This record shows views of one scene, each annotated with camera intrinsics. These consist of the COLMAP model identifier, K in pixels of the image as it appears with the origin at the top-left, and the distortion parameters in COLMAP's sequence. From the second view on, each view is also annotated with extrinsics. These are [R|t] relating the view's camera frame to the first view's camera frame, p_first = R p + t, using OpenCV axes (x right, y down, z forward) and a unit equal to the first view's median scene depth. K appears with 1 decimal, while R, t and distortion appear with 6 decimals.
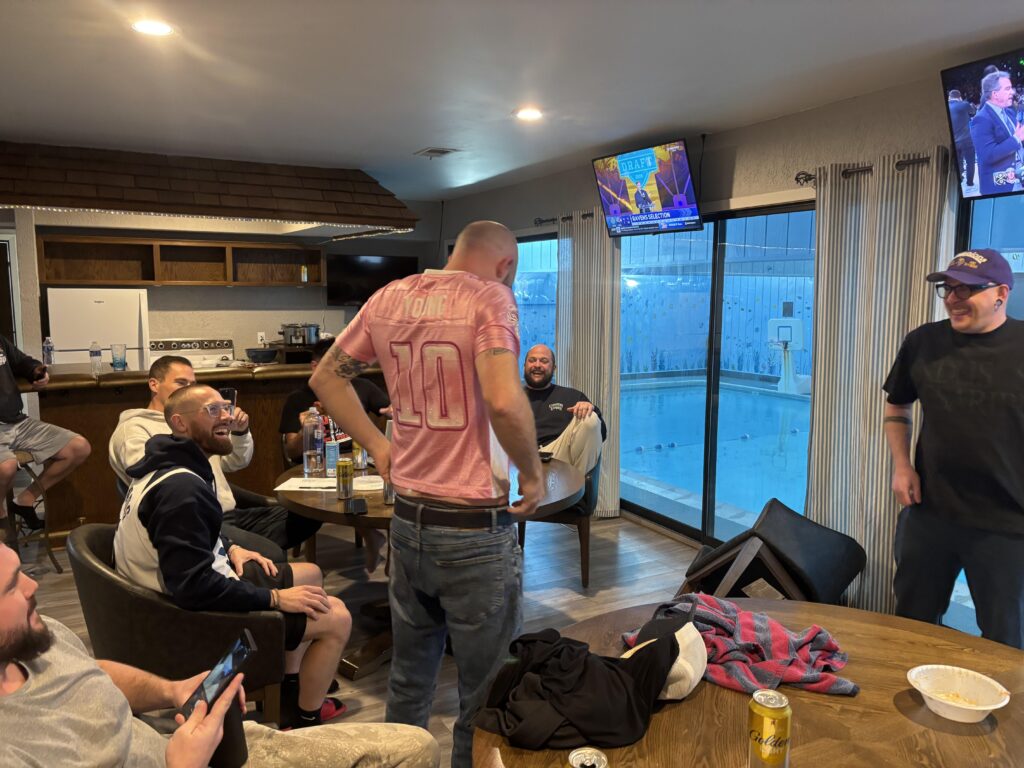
lens RADIAL K [[778.9, 0, 515.2], [0, 778.9, 385.6], [0, 0, 1]] dist [0.038499, -0.035519]
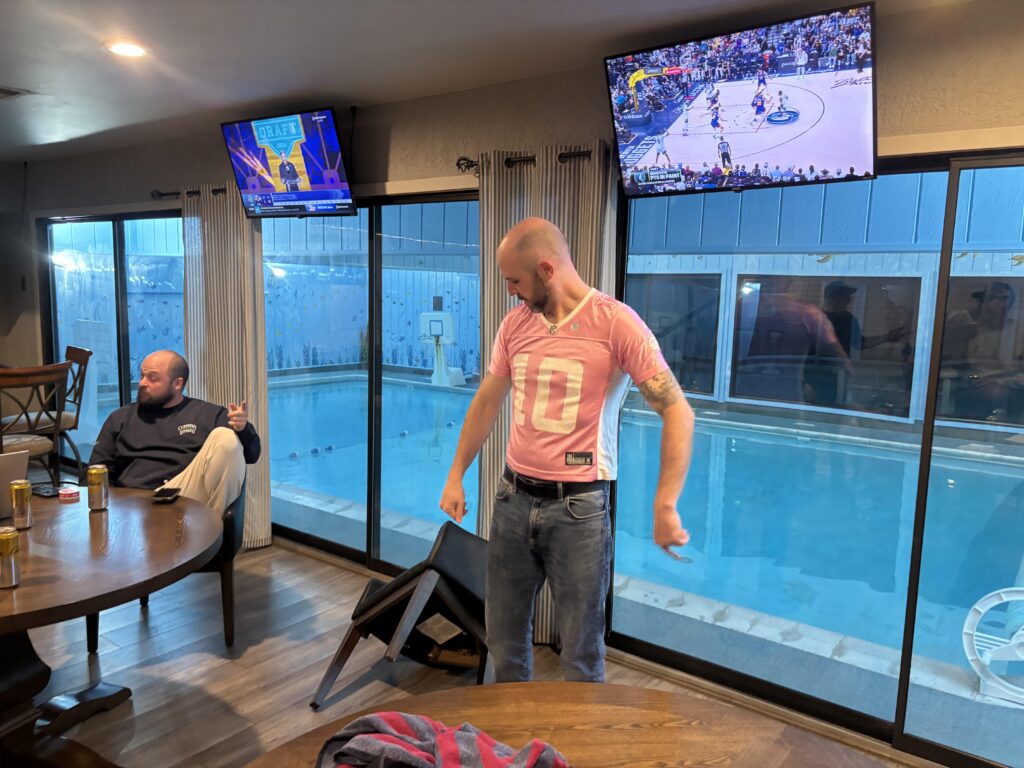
lens RADIAL K [[778.9, 0, 502.9], [0, 778.9, 391.8], [0, 0, 1]] dist [0.038499, -0.035519]
pose [[0.911850, -0.035253, 0.409008, 0.020567], [0.027308, 0.999308, 0.025251, -0.016698], [-0.409615, -0.011856, 0.912181, 0.117842]]
